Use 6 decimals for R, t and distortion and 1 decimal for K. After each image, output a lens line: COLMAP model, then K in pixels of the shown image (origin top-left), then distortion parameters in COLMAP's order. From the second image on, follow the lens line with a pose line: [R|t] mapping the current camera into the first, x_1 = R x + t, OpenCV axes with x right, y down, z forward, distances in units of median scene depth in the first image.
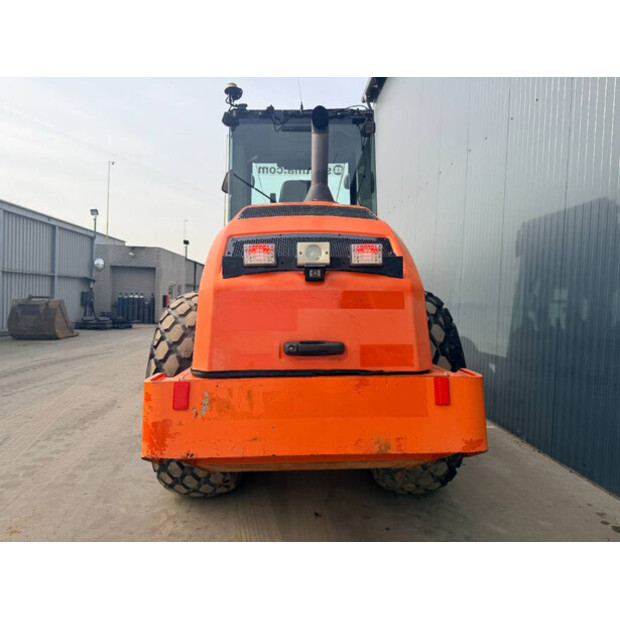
lens RADIAL K [[427.1, 0, 297.8], [0, 427.1, 313.1], [0, 0, 1]] dist [-0.000550, -0.026736]
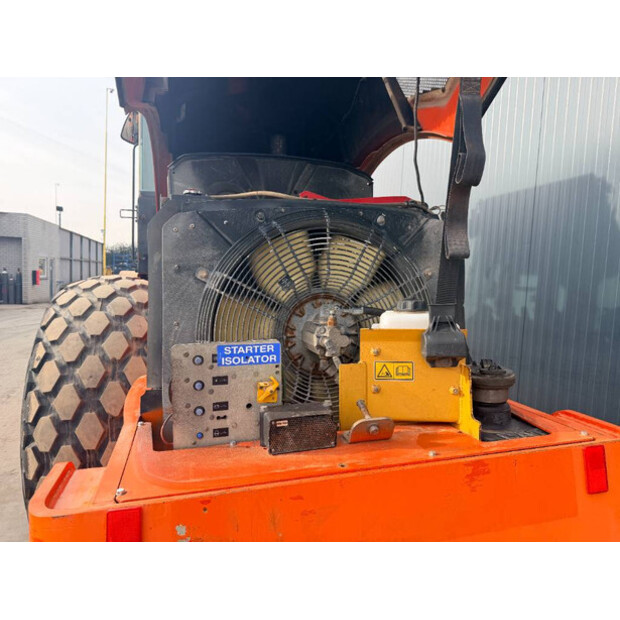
lens RADIAL K [[427.1, 0, 297.8], [0, 427.1, 313.1], [0, 0, 1]] dist [-0.000550, -0.026736]
pose [[0.968179, -0.017506, 0.249645, -0.094417], [0.002802, 0.998246, 0.059134, -0.032499], [-0.250243, -0.056553, 0.966530, 0.248972]]
